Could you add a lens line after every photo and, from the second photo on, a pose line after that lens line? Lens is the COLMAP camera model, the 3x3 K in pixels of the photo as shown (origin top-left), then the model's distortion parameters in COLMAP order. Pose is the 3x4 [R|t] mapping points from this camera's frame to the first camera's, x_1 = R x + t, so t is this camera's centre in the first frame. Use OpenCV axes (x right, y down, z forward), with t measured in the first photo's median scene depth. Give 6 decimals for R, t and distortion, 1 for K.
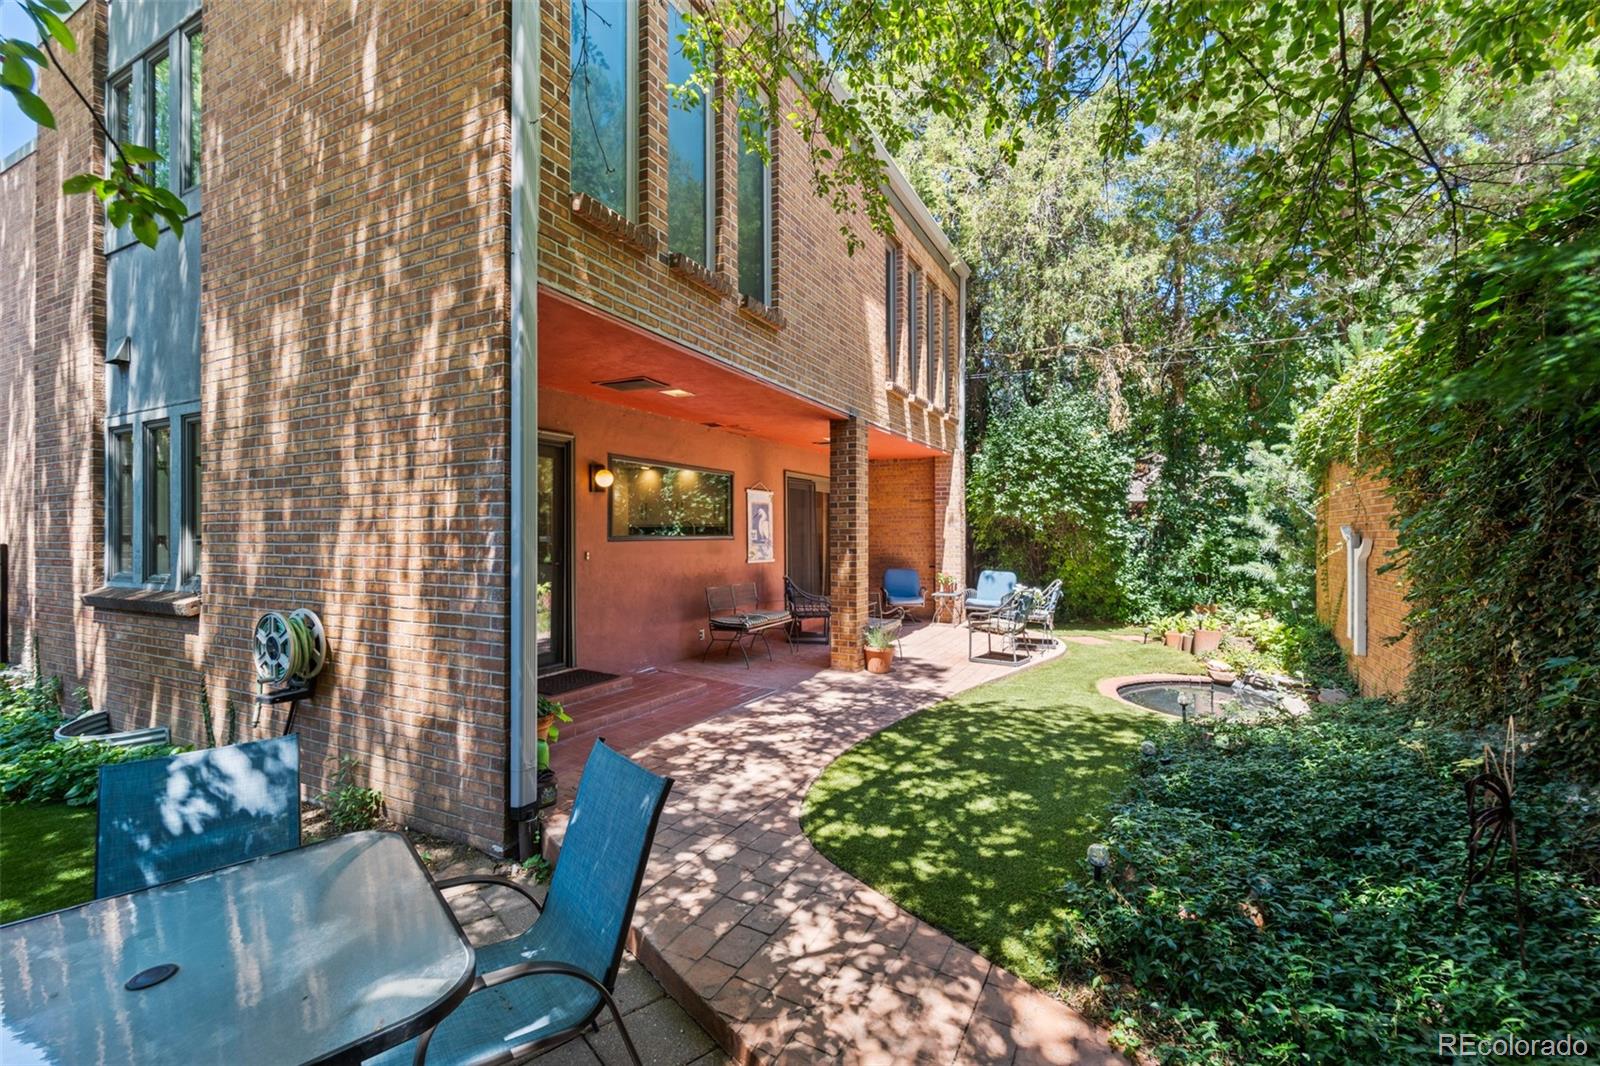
lens RADIAL K [[649.3, 0, 790.0], [0, 649.3, 541.4], [0, 0, 1]] dist [0.002325, -0.001763]
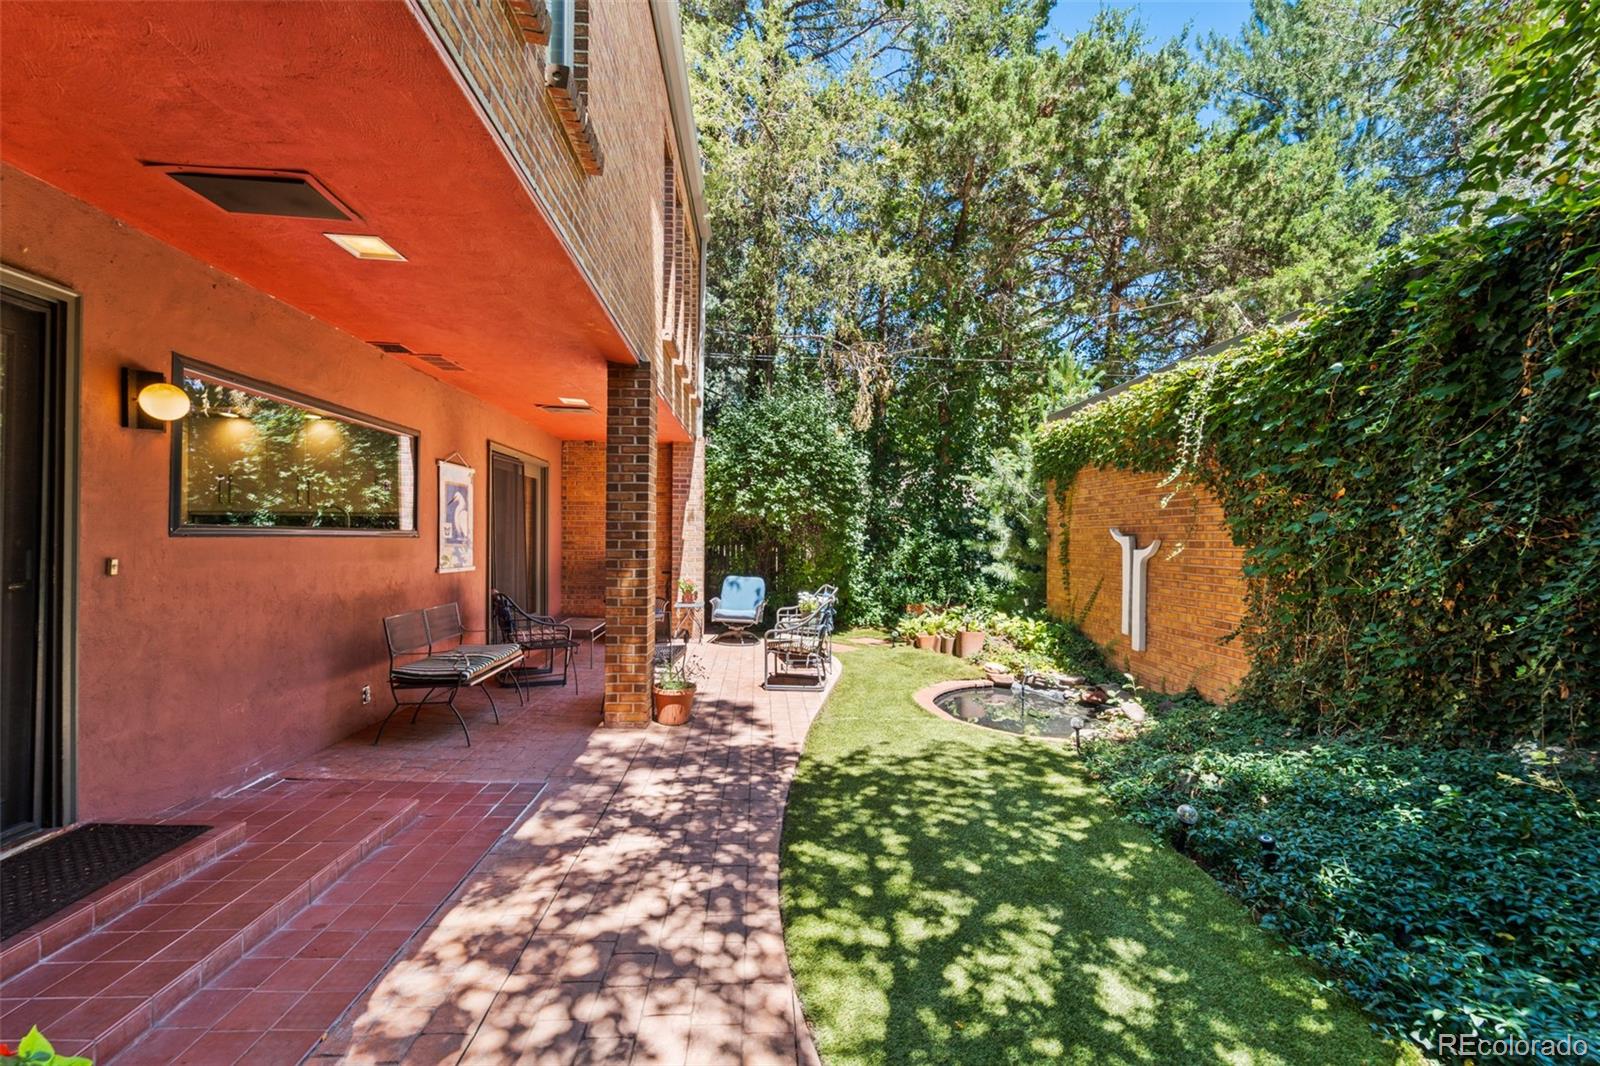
lens RADIAL K [[649.3, 0, 799.8], [0, 649.3, 538.1], [0, 0, 1]] dist [0.002325, -0.001763]
pose [[0.854429, 0.008924, 0.519492, -0.144807], [-0.004062, 0.999937, -0.010496, 0.005058], [-0.519552, 0.006858, 0.854411, 0.382494]]
